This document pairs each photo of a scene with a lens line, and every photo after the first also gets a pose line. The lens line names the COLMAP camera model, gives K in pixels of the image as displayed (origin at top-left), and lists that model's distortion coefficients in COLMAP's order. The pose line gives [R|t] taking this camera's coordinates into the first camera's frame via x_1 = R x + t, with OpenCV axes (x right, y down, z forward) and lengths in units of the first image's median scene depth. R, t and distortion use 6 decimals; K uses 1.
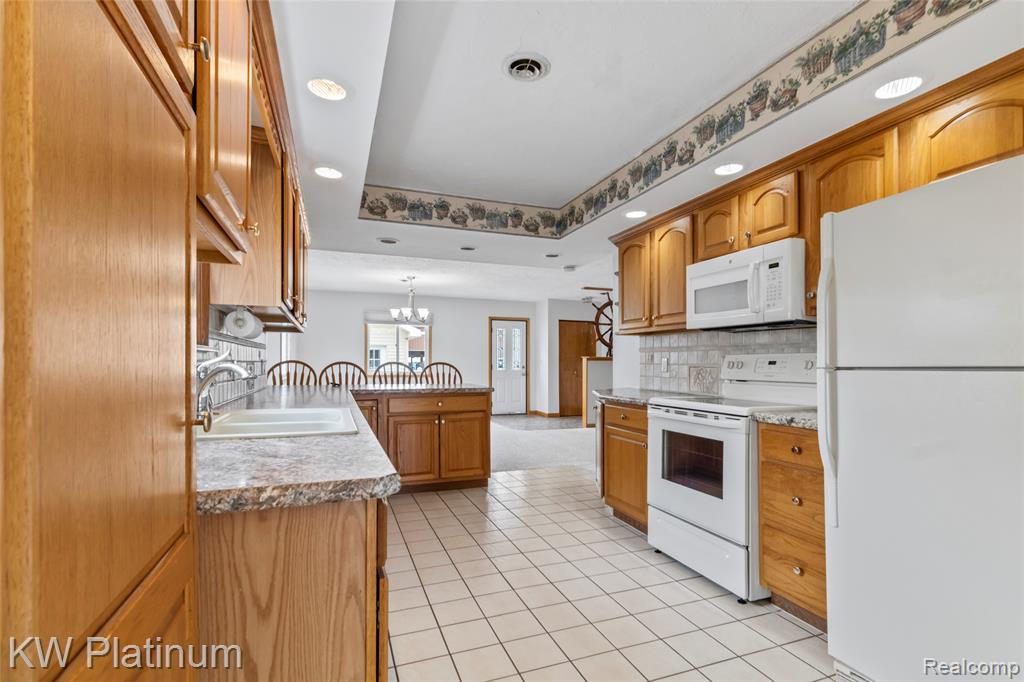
lens RADIAL K [[481.1, 0, 519.2], [0, 481.1, 354.5], [0, 0, 1]] dist [0.004163, 0.000569]
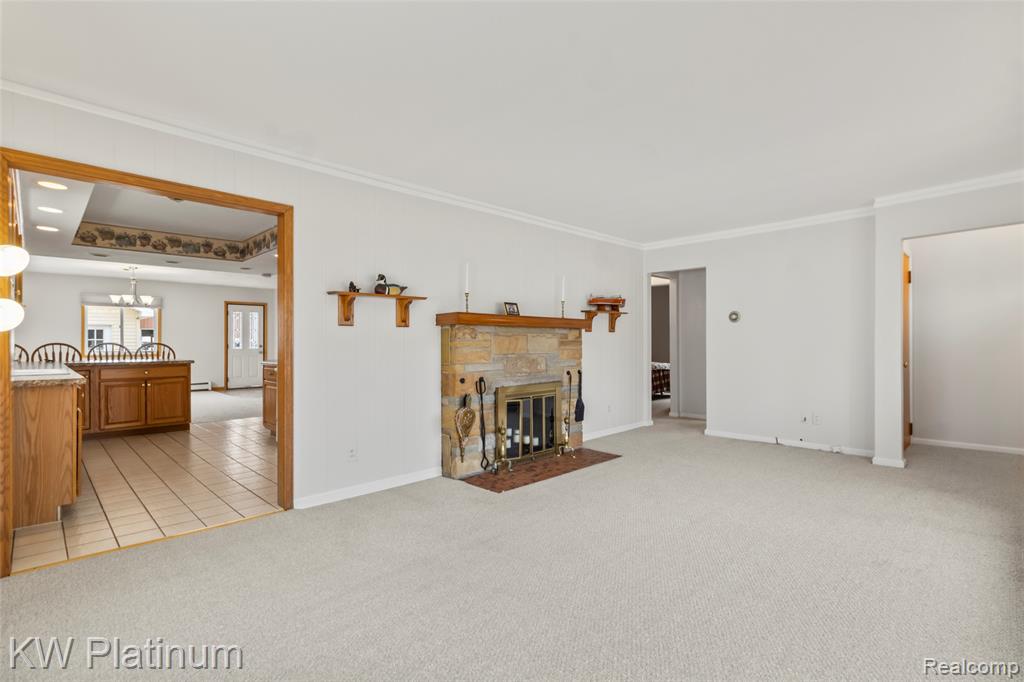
lens RADIAL K [[481.1, 0, 514.1], [0, 481.1, 334.4], [0, 0, 1]] dist [0.004163, 0.000569]
pose [[0.914906, 0.000013, 0.403666, 0.252650], [-0.001474, 0.999993, 0.003309, -0.015299], [-0.403663, -0.003622, 0.914900, -0.736736]]
